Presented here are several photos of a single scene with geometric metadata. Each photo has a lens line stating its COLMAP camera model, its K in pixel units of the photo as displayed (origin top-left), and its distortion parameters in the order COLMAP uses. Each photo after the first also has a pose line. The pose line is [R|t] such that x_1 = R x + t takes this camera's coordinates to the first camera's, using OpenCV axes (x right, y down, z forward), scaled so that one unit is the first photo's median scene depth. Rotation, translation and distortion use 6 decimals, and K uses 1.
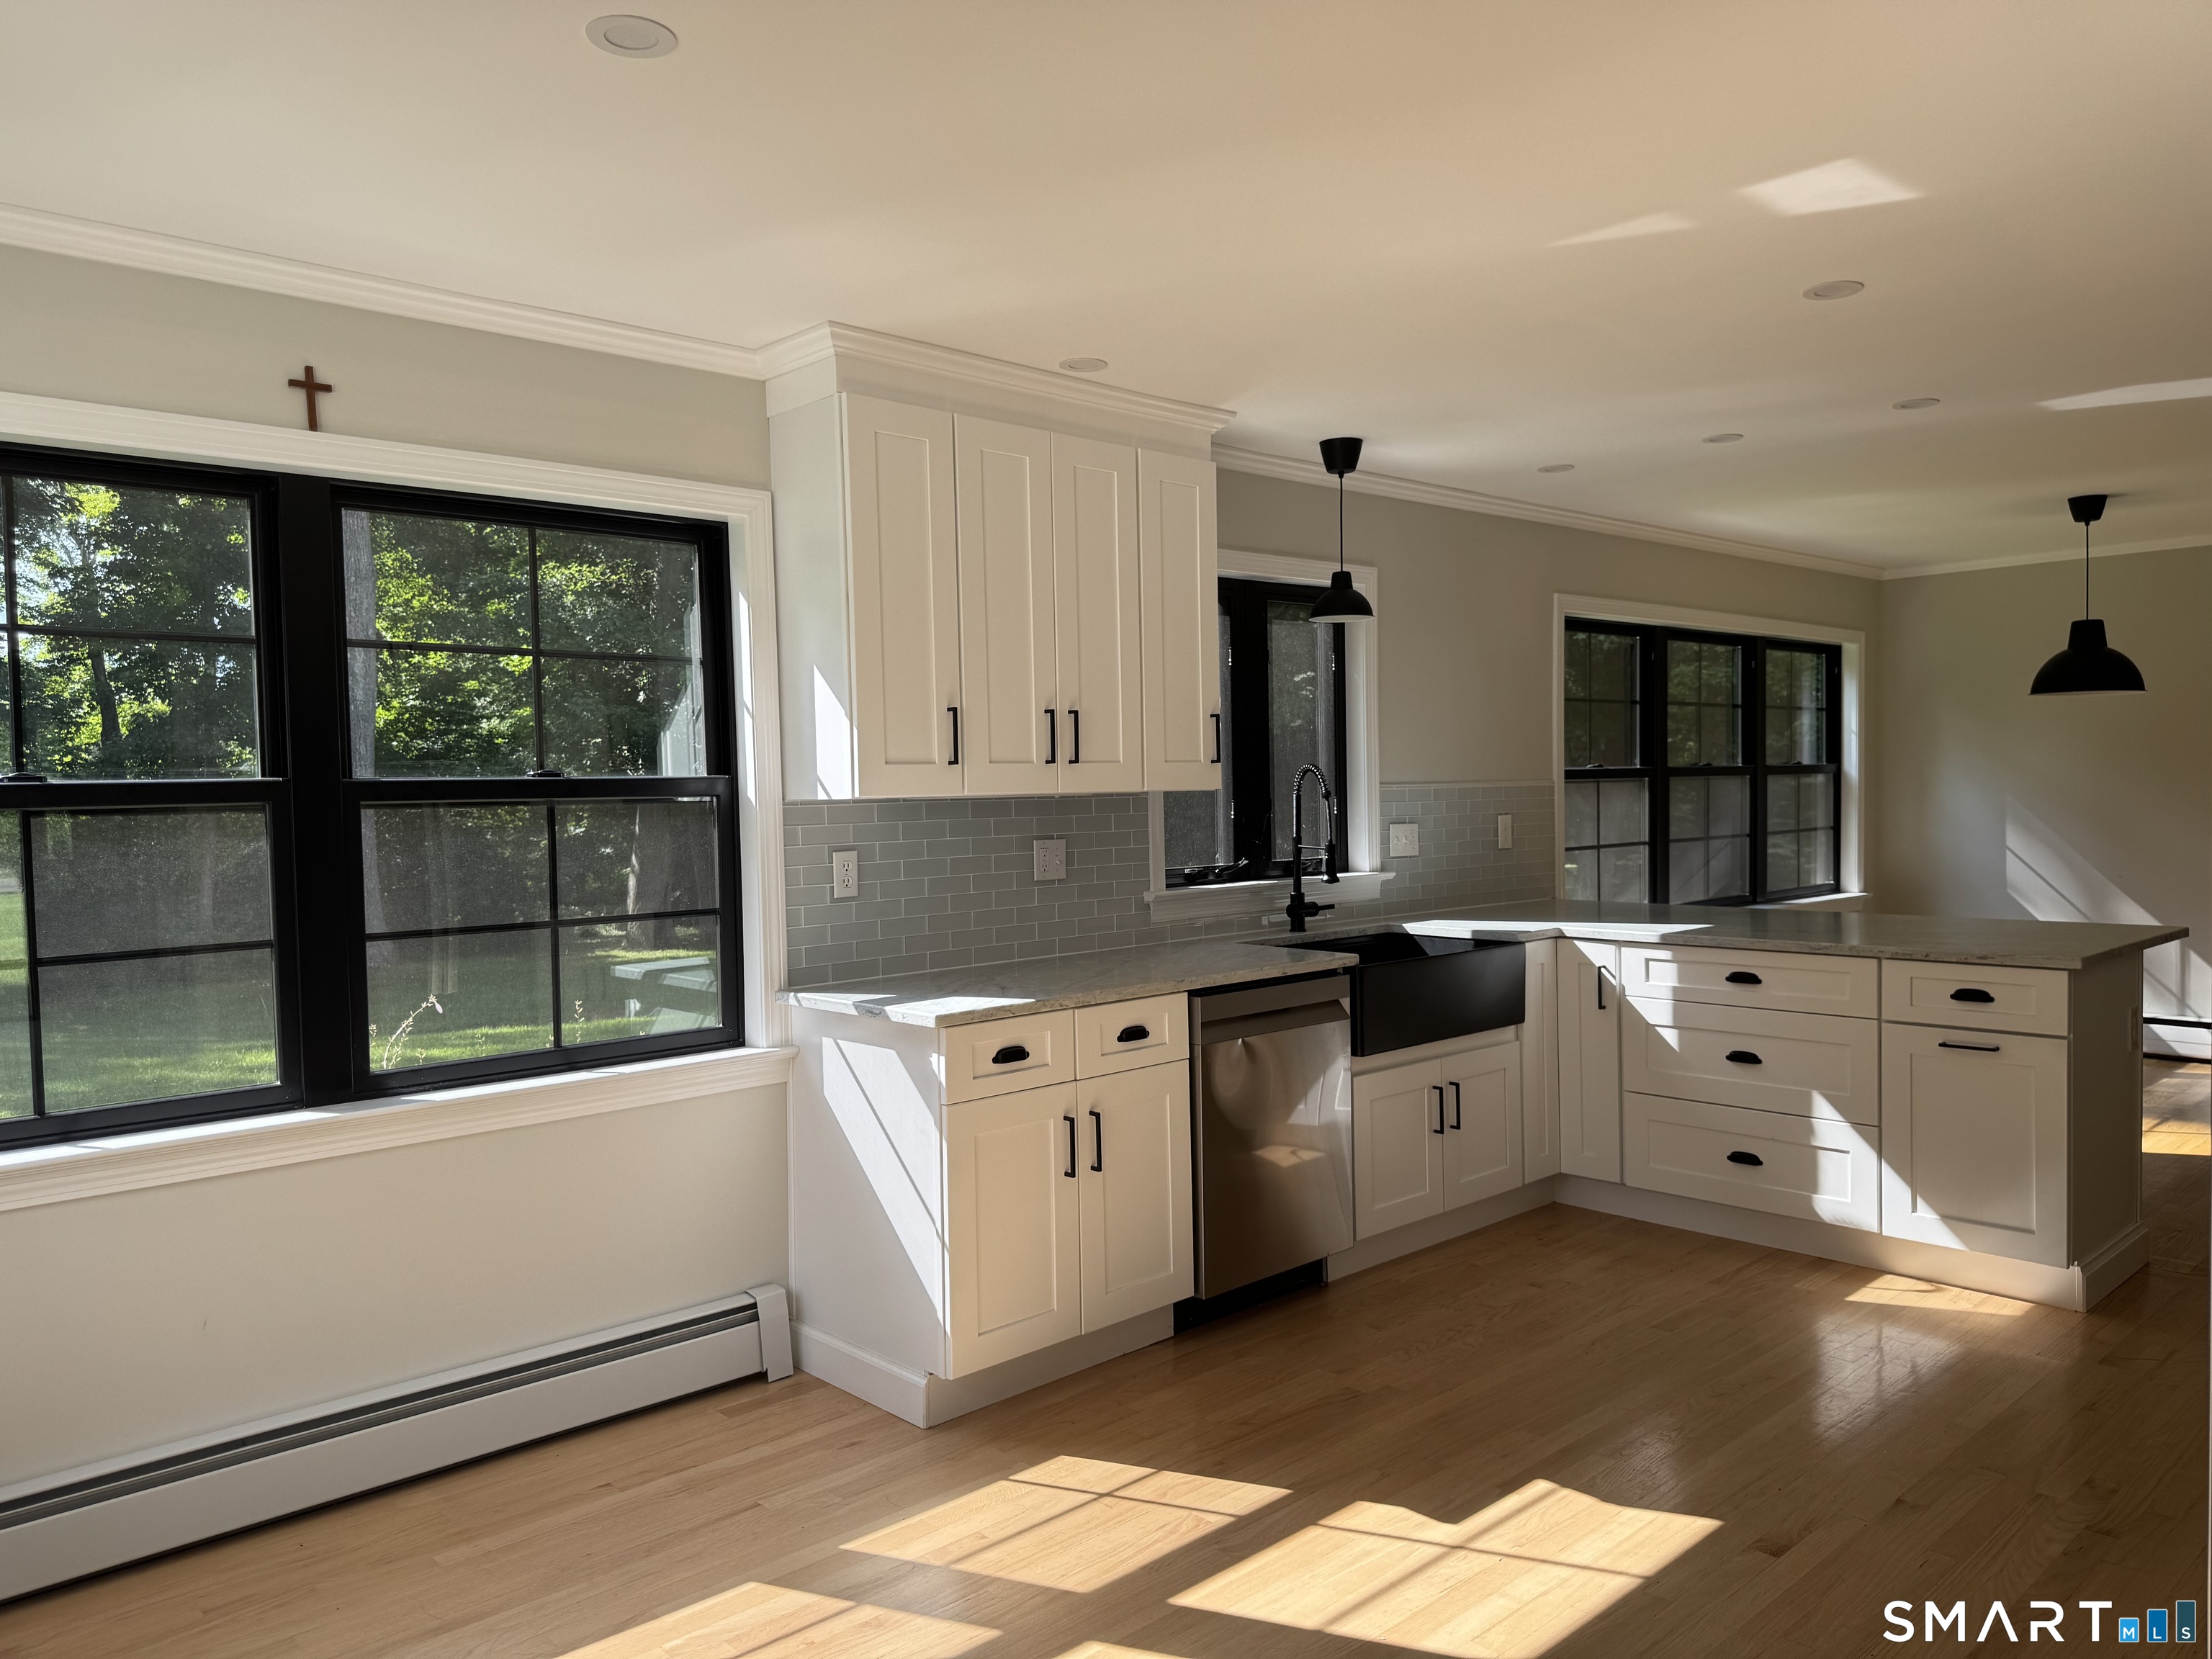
lens RADIAL K [[1600.0, 0, 1106.0], [0, 1600.0, 829.5], [0, 0, 1]] dist [0.090829, -0.157688]
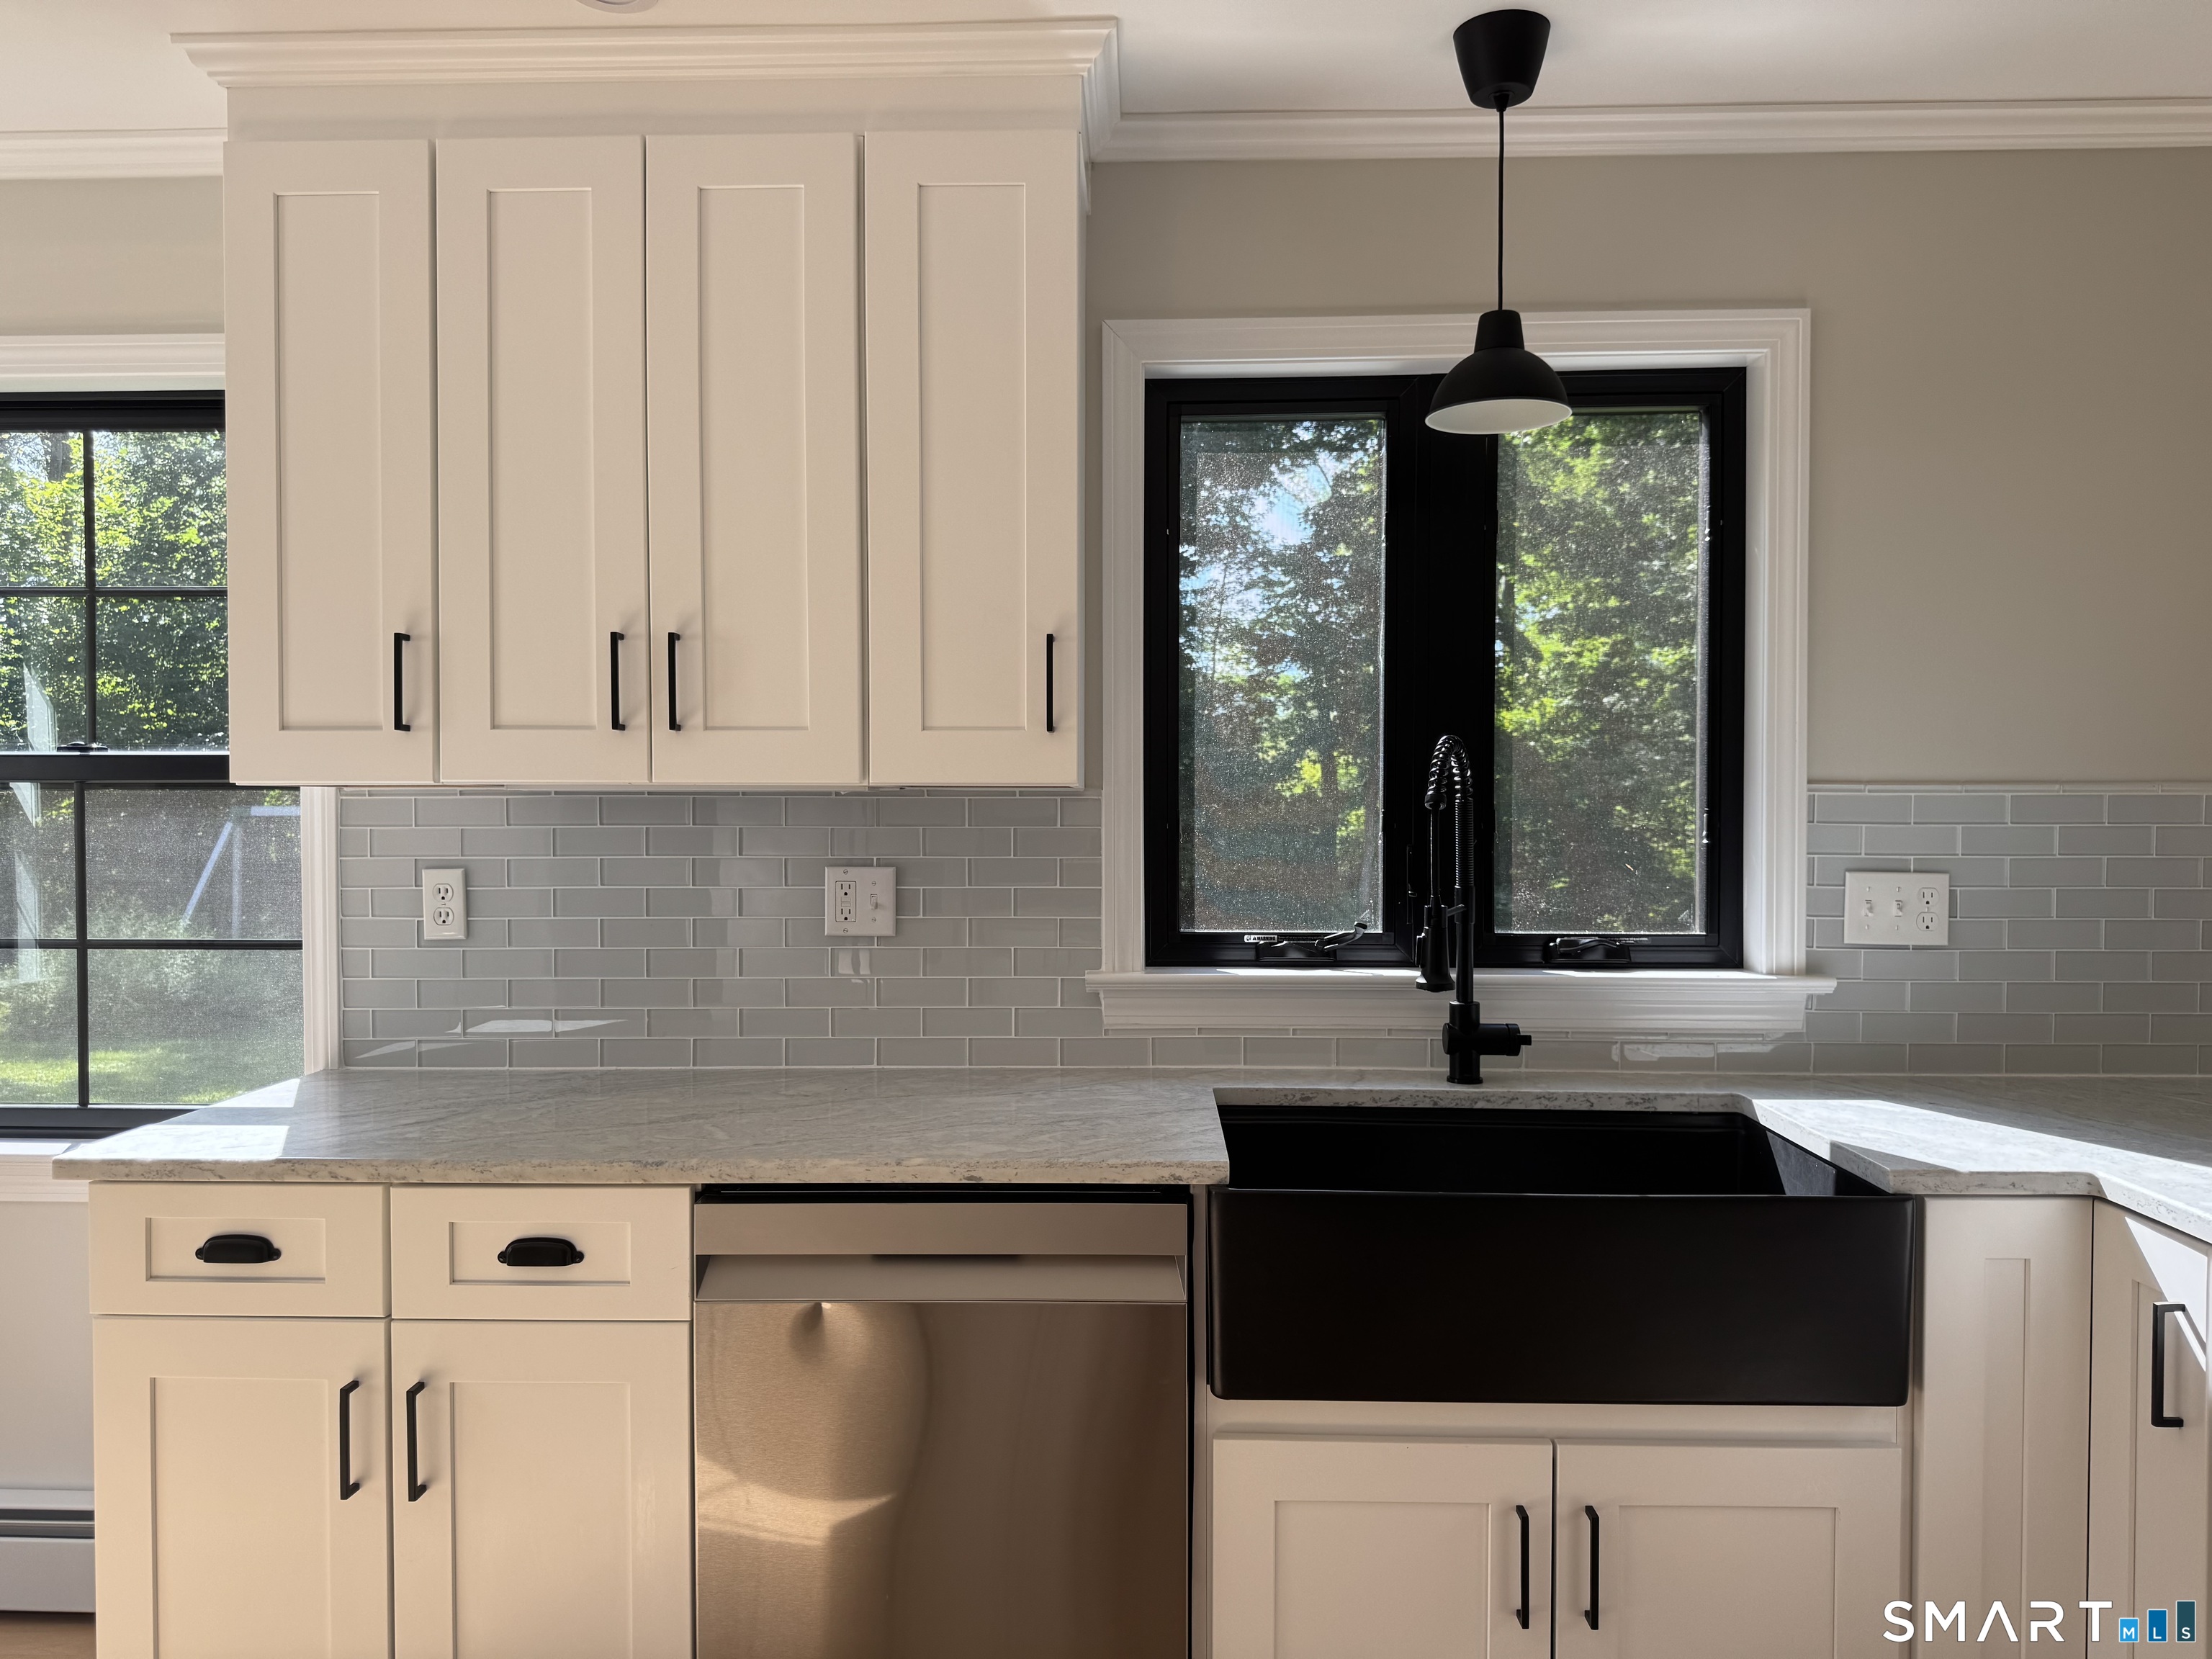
lens RADIAL K [[1600.0, 0, 1106.0], [0, 1600.0, 829.5], [0, 0, 1]] dist [0.090829, -0.157688]
pose [[0.702590, 0.034140, -0.710776, 0.435133], [-0.033436, 0.999329, 0.014950, -0.018530], [0.710809, 0.013262, 0.703260, 0.652382]]
